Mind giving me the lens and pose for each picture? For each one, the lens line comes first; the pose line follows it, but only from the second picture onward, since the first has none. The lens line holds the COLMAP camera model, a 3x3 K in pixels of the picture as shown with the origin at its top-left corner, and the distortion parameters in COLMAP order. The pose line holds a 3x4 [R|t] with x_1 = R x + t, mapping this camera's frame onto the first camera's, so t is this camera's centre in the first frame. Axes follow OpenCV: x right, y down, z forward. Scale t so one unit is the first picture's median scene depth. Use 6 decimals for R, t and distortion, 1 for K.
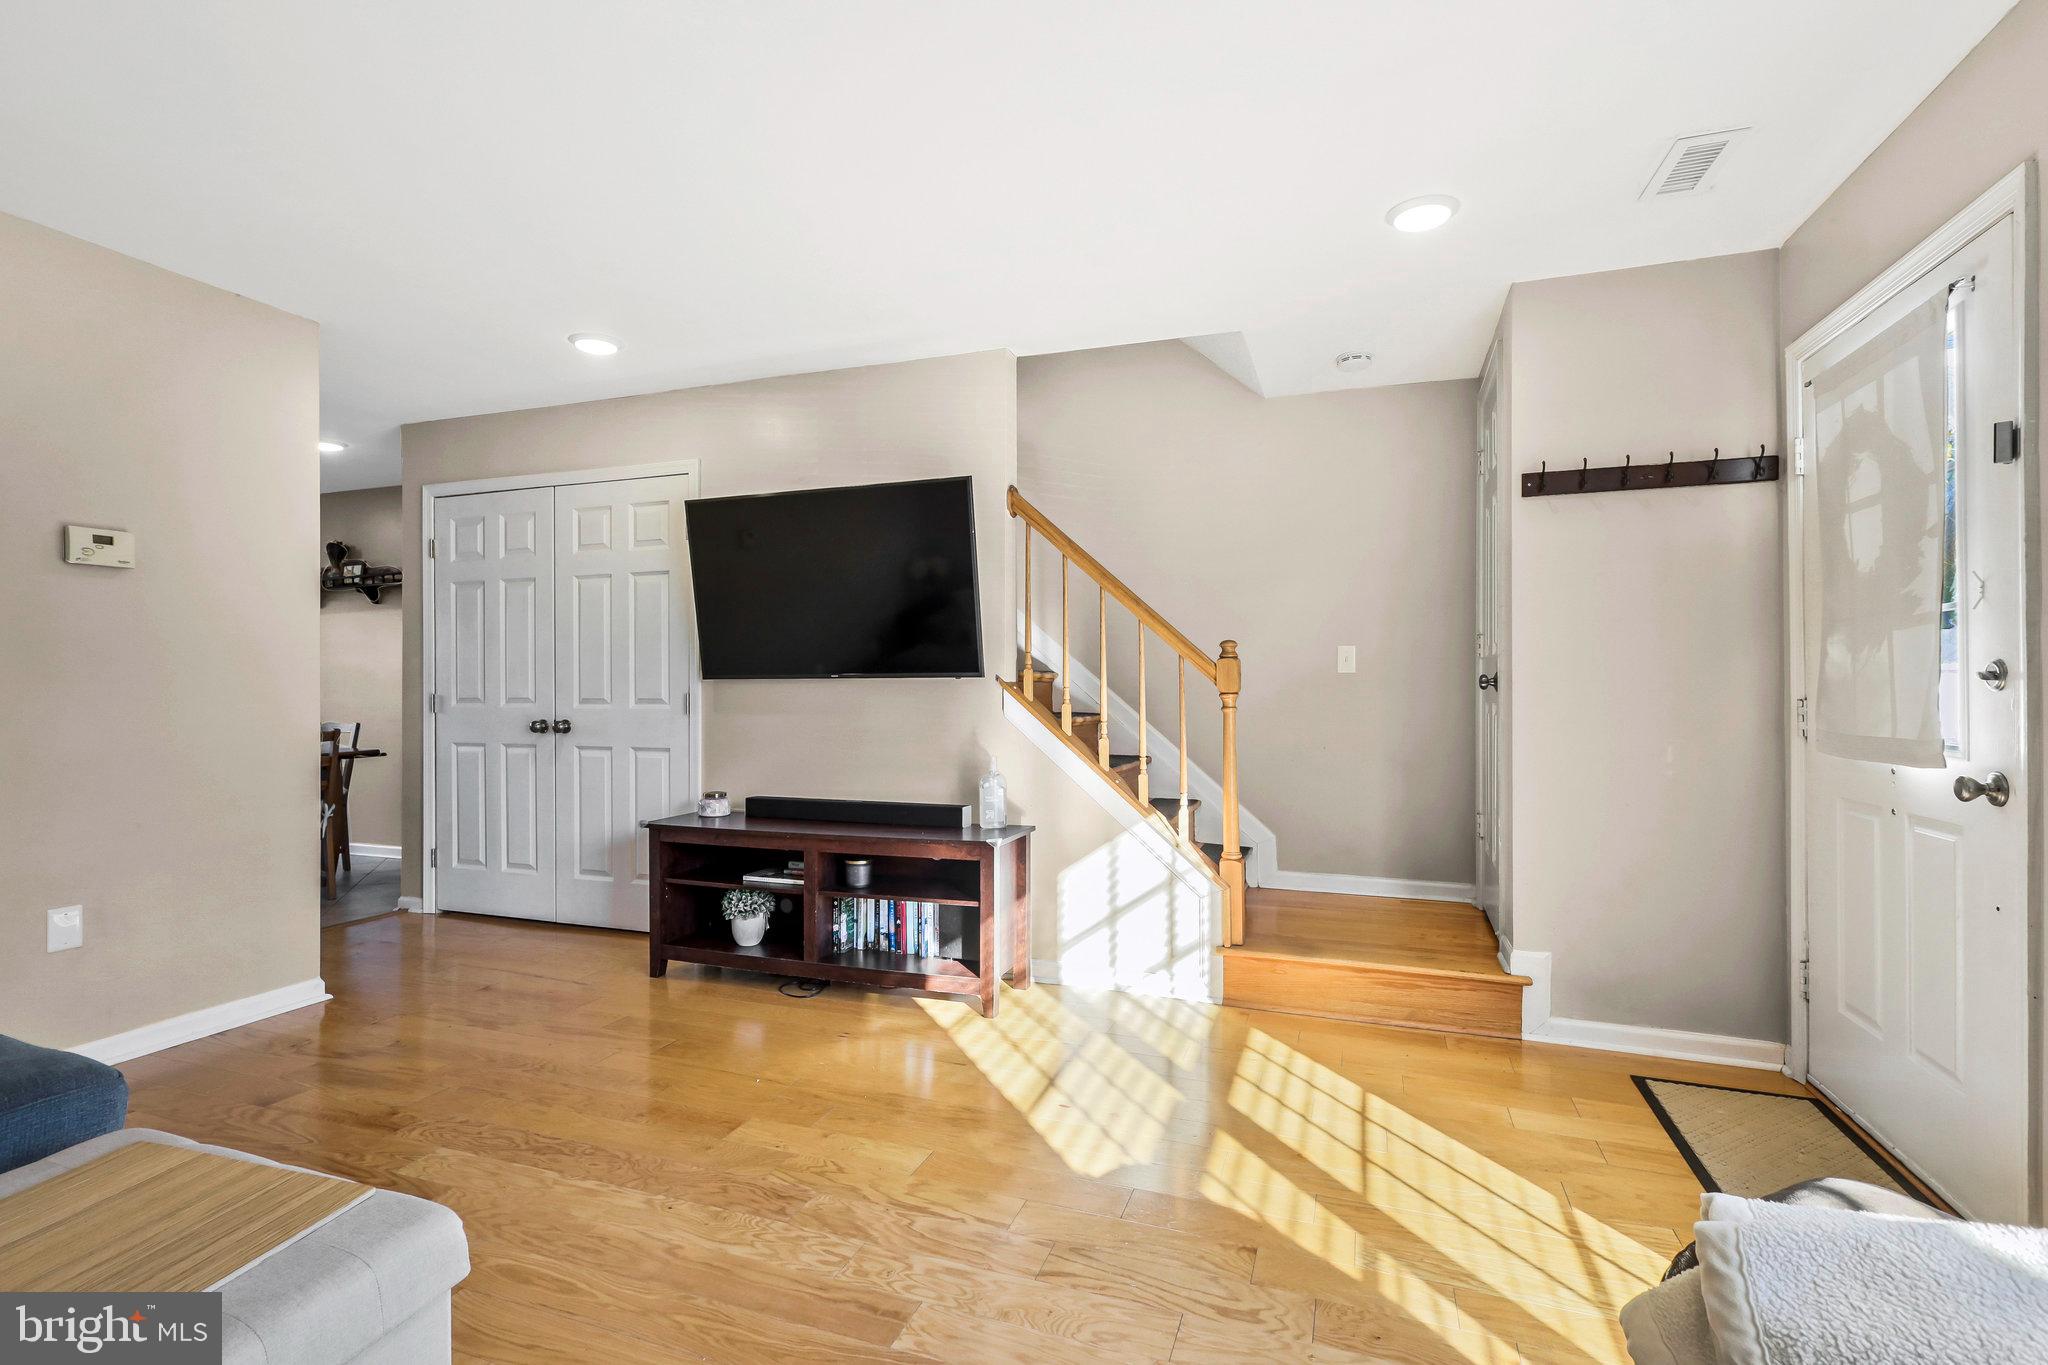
lens RADIAL K [[964.2, 0, 1028.4], [0, 964.2, 677.8], [0, 0, 1]] dist [0.012090, -0.000328]
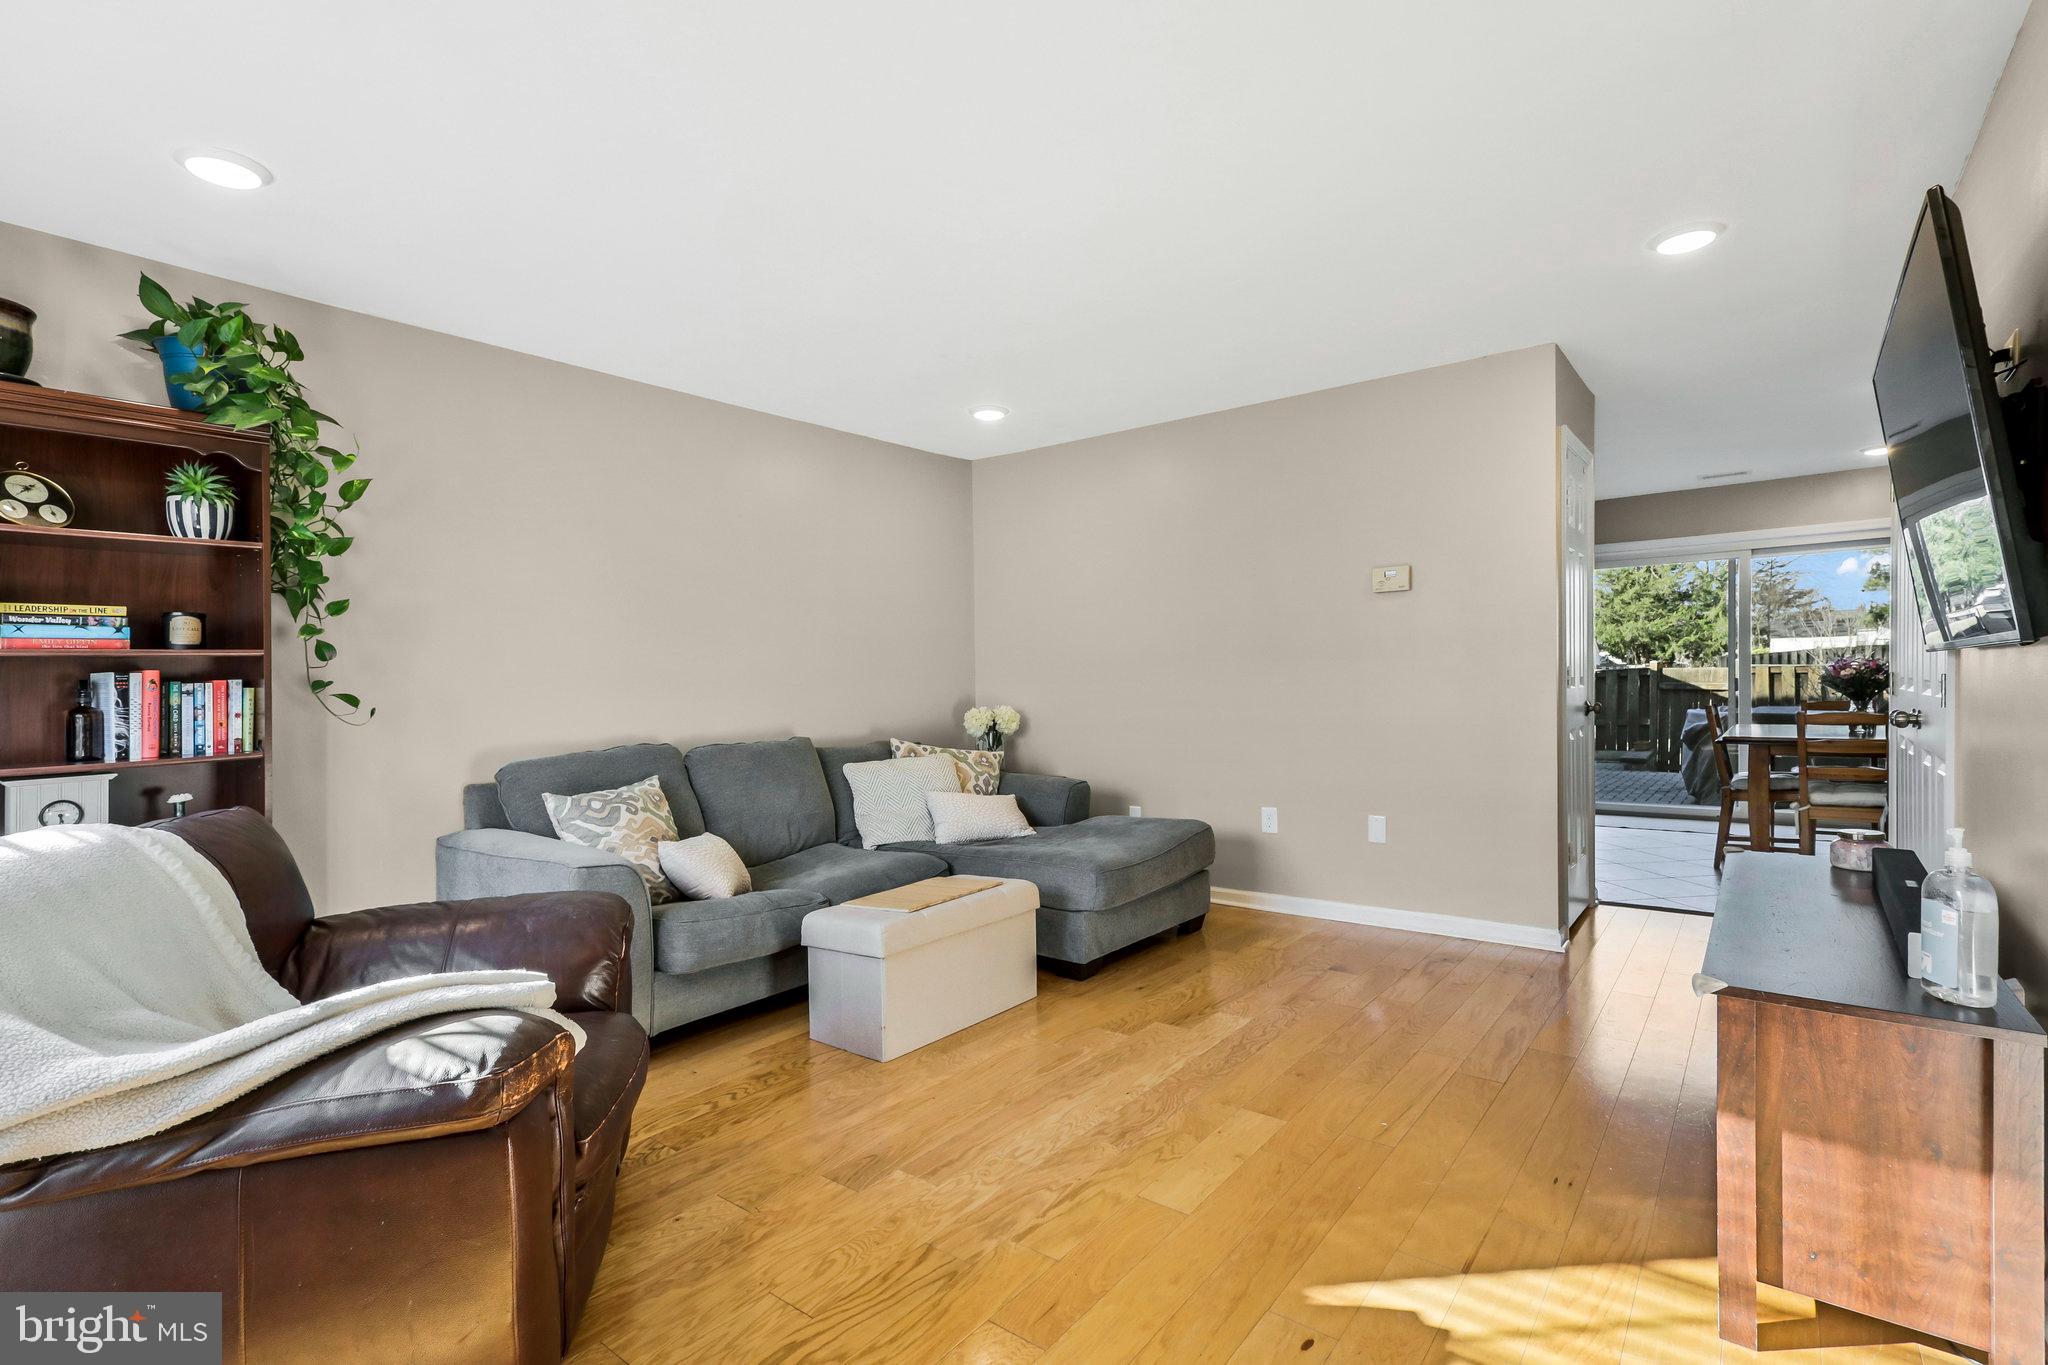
lens RADIAL K [[964.2, 0, 1028.4], [0, 964.2, 677.8], [0, 0, 1]] dist [0.012090, -0.000328]
pose [[-0.299945, 0.011925, -0.953882, 0.840428], [0.010564, 0.999902, 0.009179, -0.004045], [0.953898, -0.007323, -0.300042, 1.233105]]
